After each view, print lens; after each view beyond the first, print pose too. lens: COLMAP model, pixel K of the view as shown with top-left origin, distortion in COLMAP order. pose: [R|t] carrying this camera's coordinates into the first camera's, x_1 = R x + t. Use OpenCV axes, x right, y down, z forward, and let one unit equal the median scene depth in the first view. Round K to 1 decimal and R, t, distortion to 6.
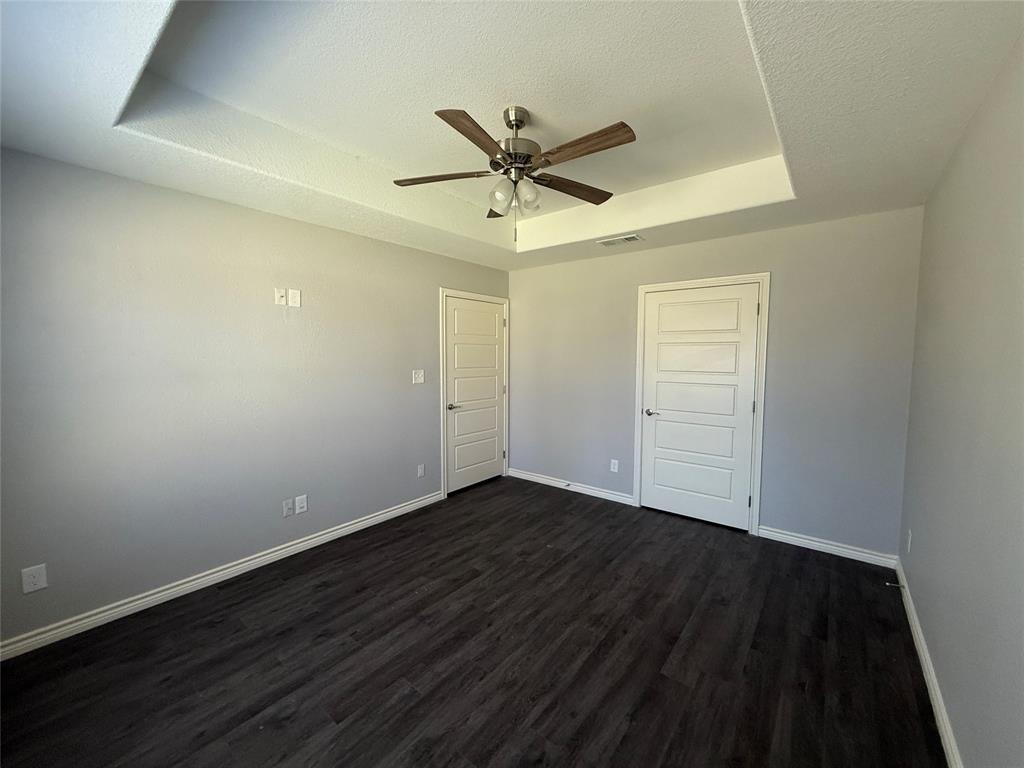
lens RADIAL K [[407.8, 0, 512.0], [0, 407.8, 382.1], [0, 0, 1]] dist [-0.001230, -0.000092]
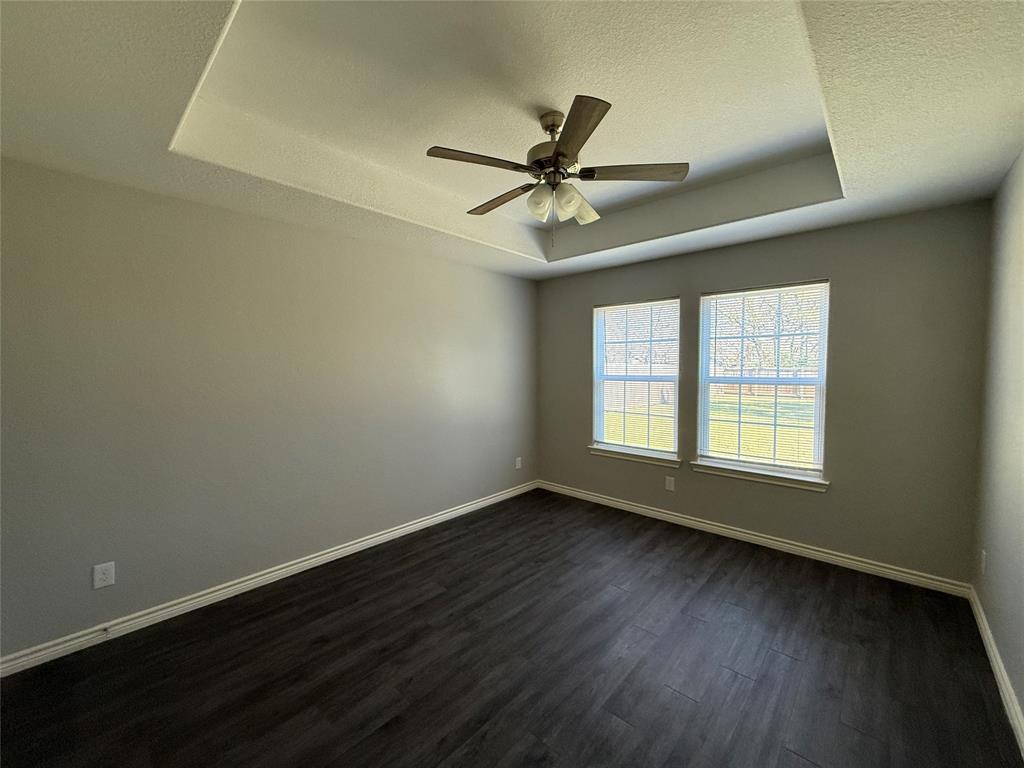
lens RADIAL K [[407.8, 0, 512.0], [0, 407.8, 382.1], [0, 0, 1]] dist [-0.001230, -0.000092]
pose [[-0.997596, -0.000065, 0.069294, 0.037078], [0.007798, 0.993543, 0.113191, -0.134880], [-0.068854, 0.113459, -0.991154, 1.983320]]
